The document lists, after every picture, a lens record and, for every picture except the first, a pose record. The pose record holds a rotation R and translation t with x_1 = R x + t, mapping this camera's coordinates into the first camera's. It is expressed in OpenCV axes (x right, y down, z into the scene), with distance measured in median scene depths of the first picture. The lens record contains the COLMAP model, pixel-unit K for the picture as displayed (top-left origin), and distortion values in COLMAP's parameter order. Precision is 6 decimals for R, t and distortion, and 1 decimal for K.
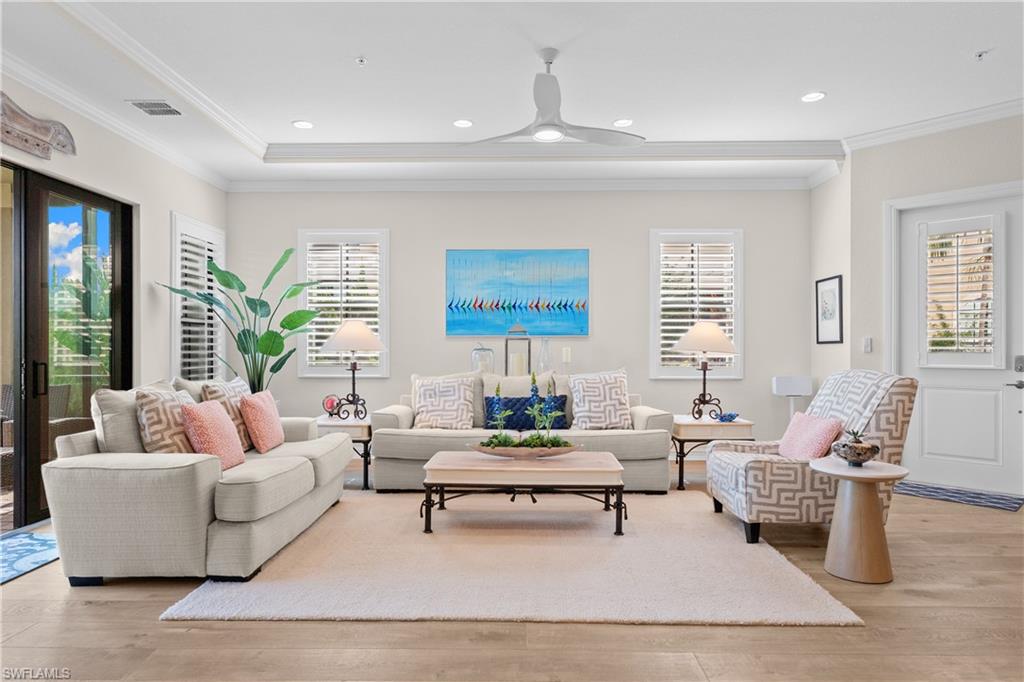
lens RADIAL K [[628.2, 0, 513.7], [0, 628.2, 350.2], [0, 0, 1]] dist [0.000523, -0.000029]
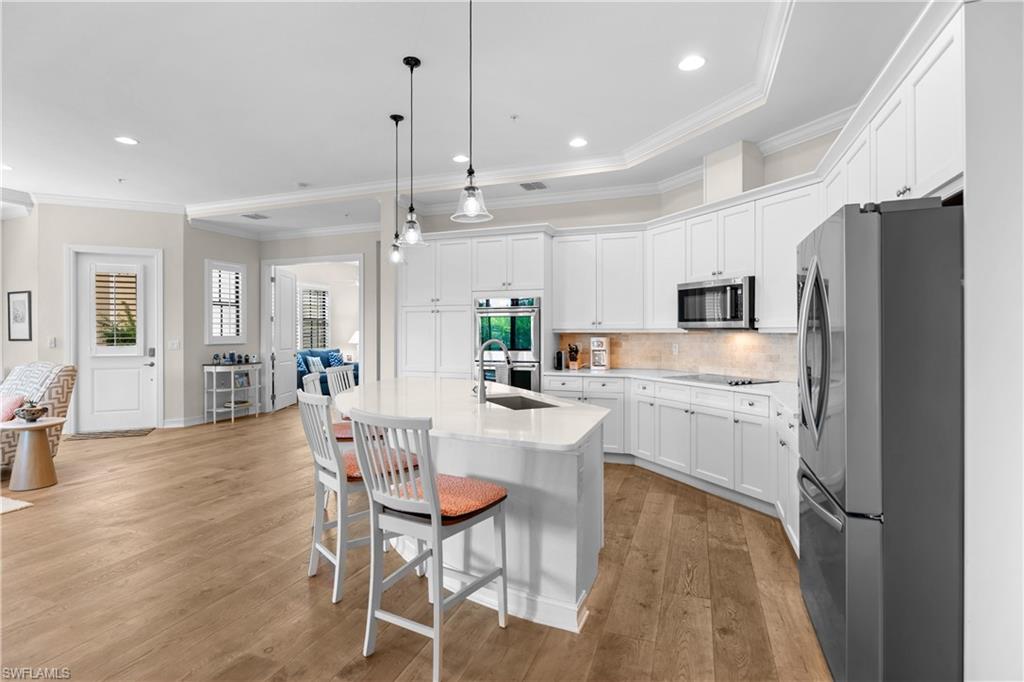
lens RADIAL K [[492.3, 0, 492.2], [0, 492.3, 332.8], [0, 0, 1]] dist [-0.003402, -0.003522]
pose [[0.344988, -0.000220, 0.938607, -0.222686], [0.004124, 0.999991, -0.001281, -0.038939], [-0.938598, 0.004313, 0.344986, -0.526300]]
